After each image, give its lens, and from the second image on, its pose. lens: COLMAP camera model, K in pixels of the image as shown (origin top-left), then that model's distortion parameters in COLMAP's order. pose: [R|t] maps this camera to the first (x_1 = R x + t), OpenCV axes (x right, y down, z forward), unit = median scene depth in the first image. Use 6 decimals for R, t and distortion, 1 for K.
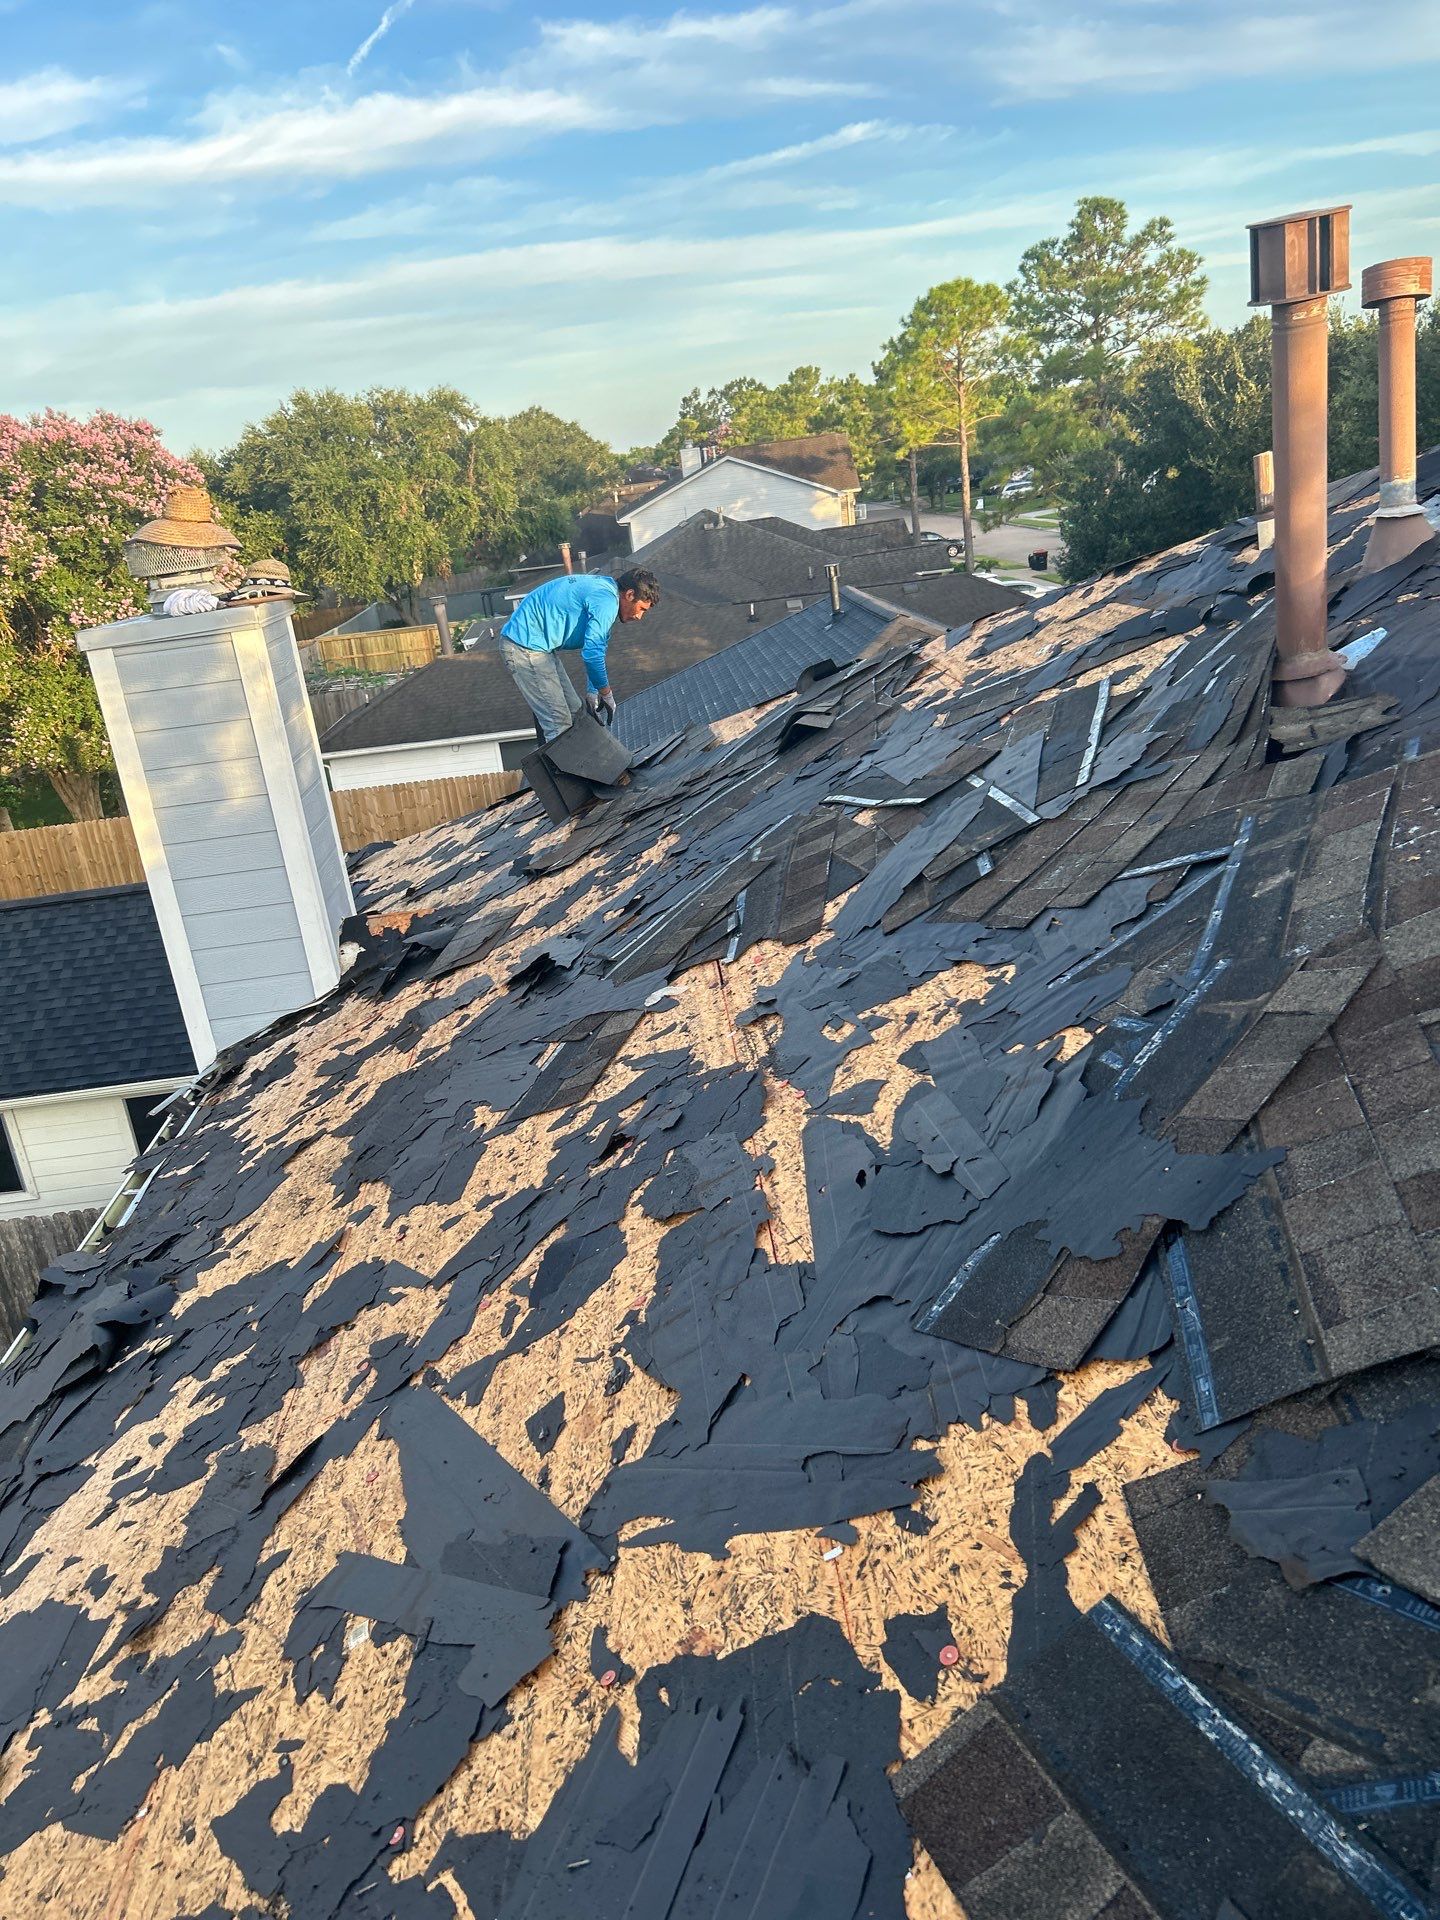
lens RADIAL K [[1478.6, 0, 720.0], [0, 1478.6, 960.0], [0, 0, 1]] dist [0.072319, -0.062789]
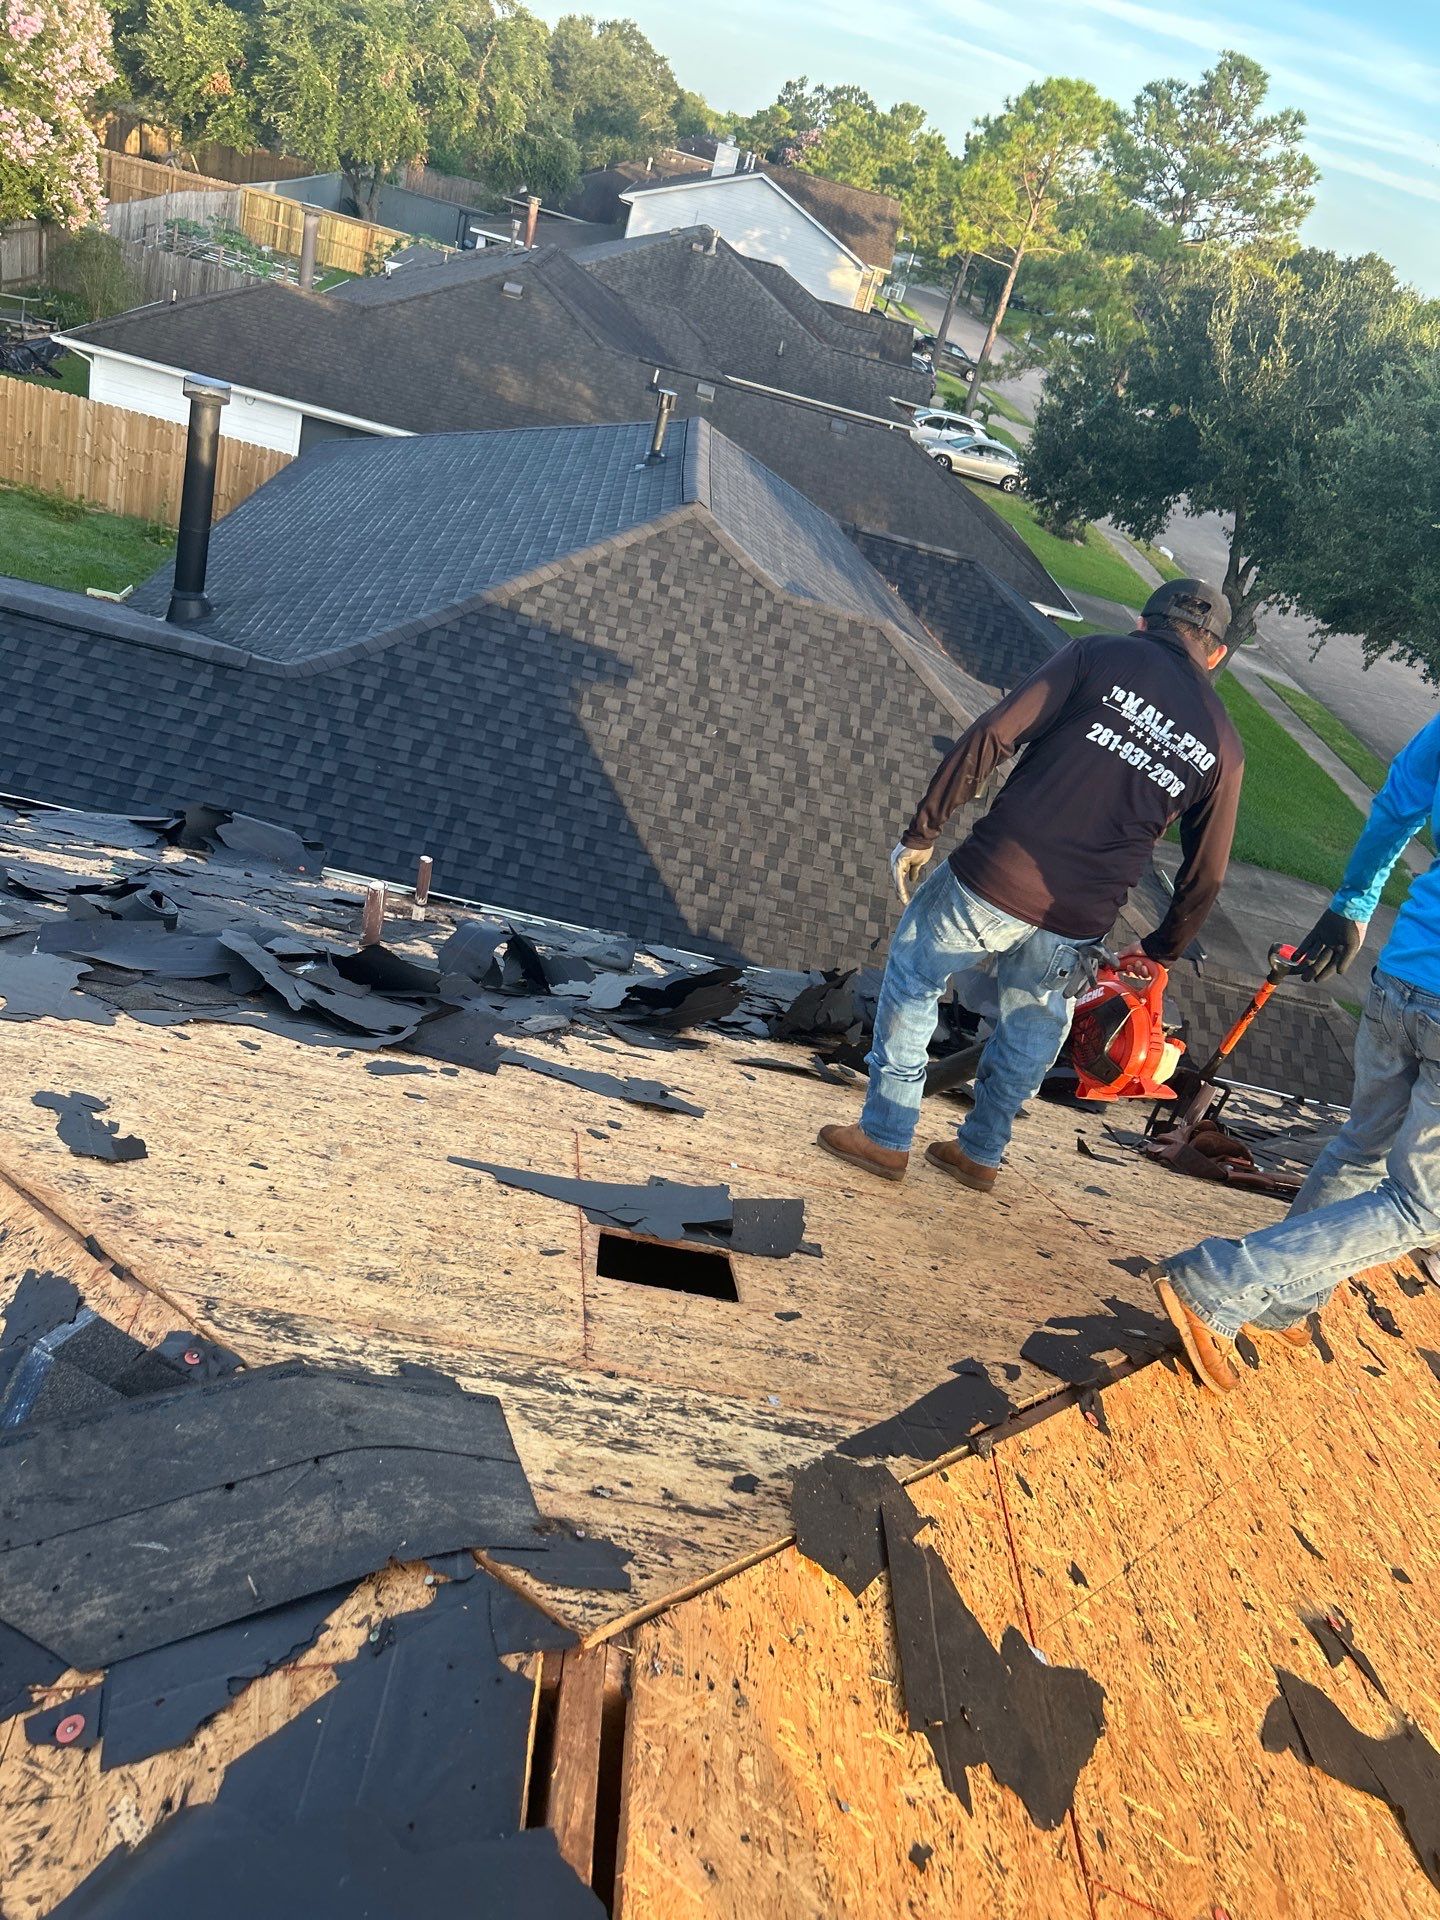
lens RADIAL K [[1442.2, 0, 720.0], [0, 1442.2, 960.0], [0, 0, 1]] dist [0.107845, -0.125600]
pose [[0.929263, 0.348974, 0.121192, 0.561857], [-0.365241, 0.917105, 0.159740, -0.632090], [-0.055400, -0.192704, 0.979692, 0.953958]]
